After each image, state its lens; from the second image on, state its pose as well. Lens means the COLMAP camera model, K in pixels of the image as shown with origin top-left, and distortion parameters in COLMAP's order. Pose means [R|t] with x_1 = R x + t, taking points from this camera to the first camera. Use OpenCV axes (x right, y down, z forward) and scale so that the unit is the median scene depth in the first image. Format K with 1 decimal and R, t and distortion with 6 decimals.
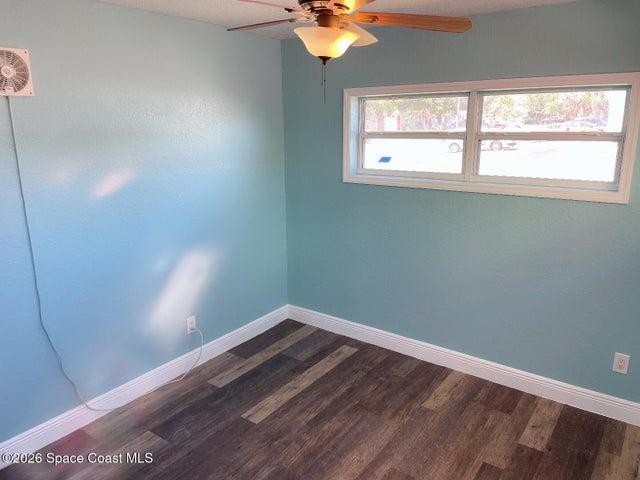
lens RADIAL K [[485.7, 0, 319.0], [0, 485.7, 236.3], [0, 0, 1]] dist [0.098129, -0.125368]
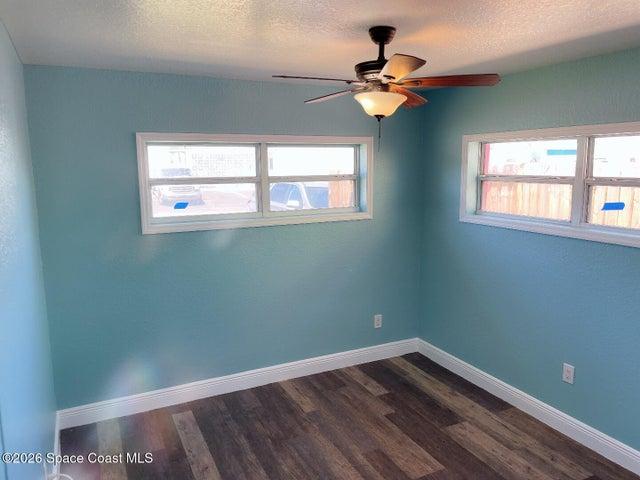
lens RADIAL K [[485.7, 0, 319.0], [0, 485.7, 236.3], [0, 0, 1]] dist [0.098129, -0.125368]
pose [[0.462027, -0.128945, 0.877442, -0.700725], [0.212157, 0.976717, 0.031821, -0.081448], [-0.861116, 0.171453, 0.478626, 0.349891]]
